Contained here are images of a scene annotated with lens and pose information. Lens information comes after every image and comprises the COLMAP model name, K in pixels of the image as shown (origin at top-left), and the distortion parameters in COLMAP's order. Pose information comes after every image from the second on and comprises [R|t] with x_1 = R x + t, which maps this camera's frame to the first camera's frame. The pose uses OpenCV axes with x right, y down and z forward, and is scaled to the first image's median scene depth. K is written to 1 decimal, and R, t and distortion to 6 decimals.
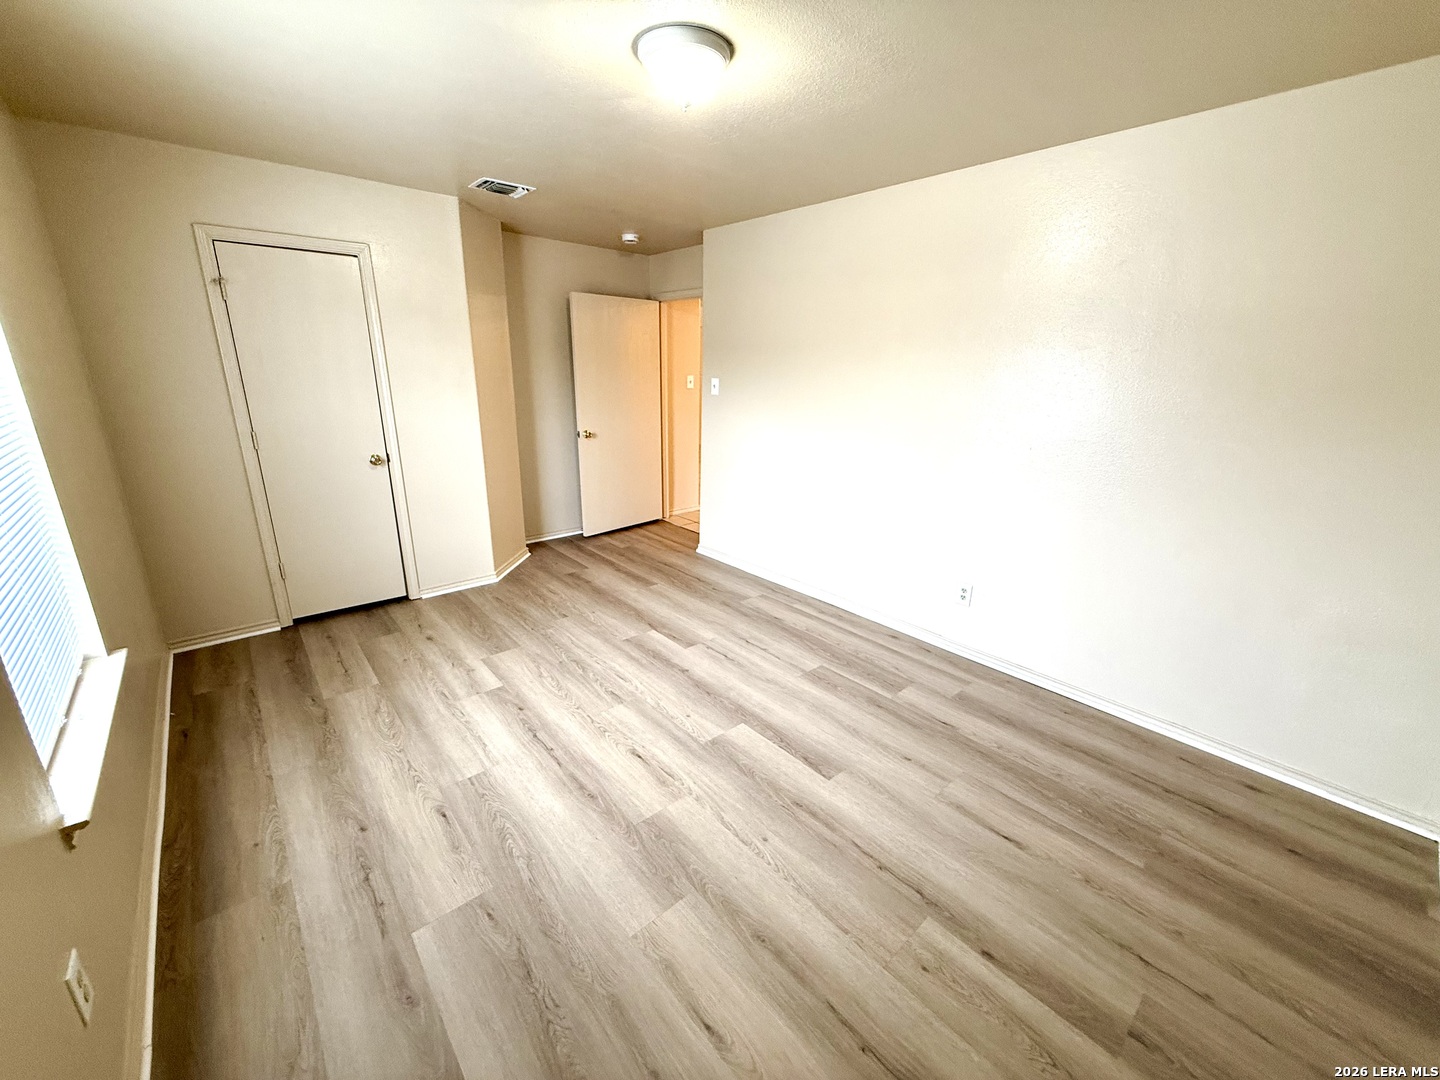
lens RADIAL K [[575.6, 0, 718.2], [0, 575.6, 540.6], [0, 0, 1]] dist [0.002762, -0.000596]
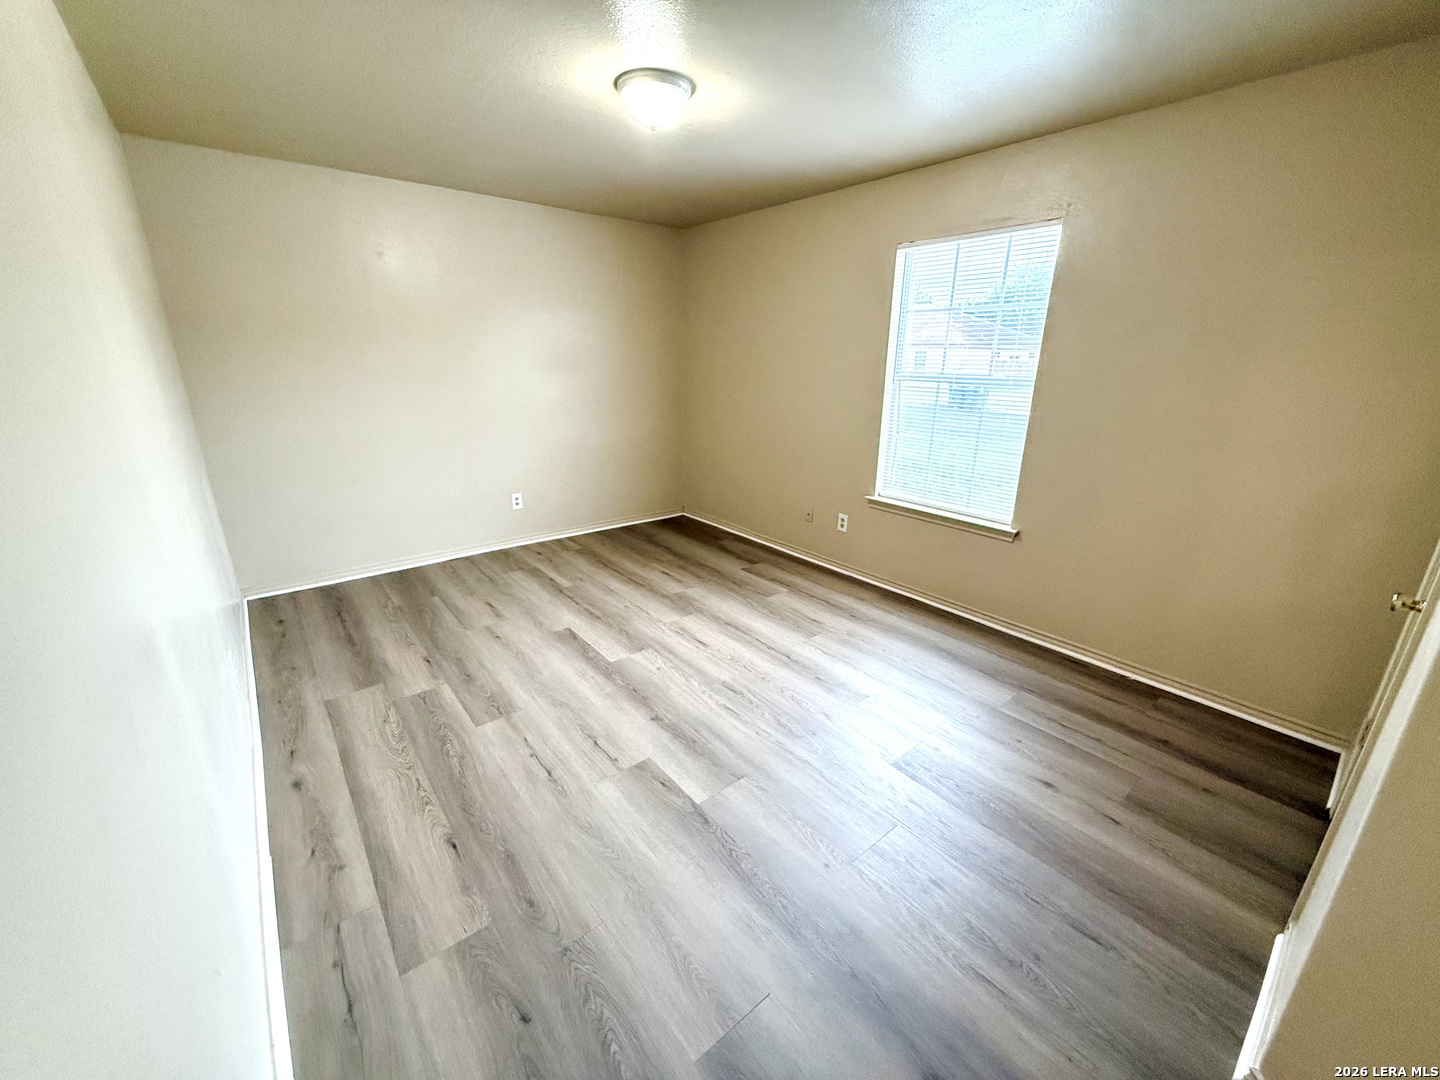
lens RADIAL K [[575.6, 0, 714.5], [0, 575.6, 534.8], [0, 0, 1]] dist [0.002762, -0.000596]
pose [[-0.998747, -0.041166, 0.028458, -0.173000], [-0.017676, 0.822166, 0.568973, -0.507411], [-0.046819, 0.567757, -0.821864, 1.703468]]
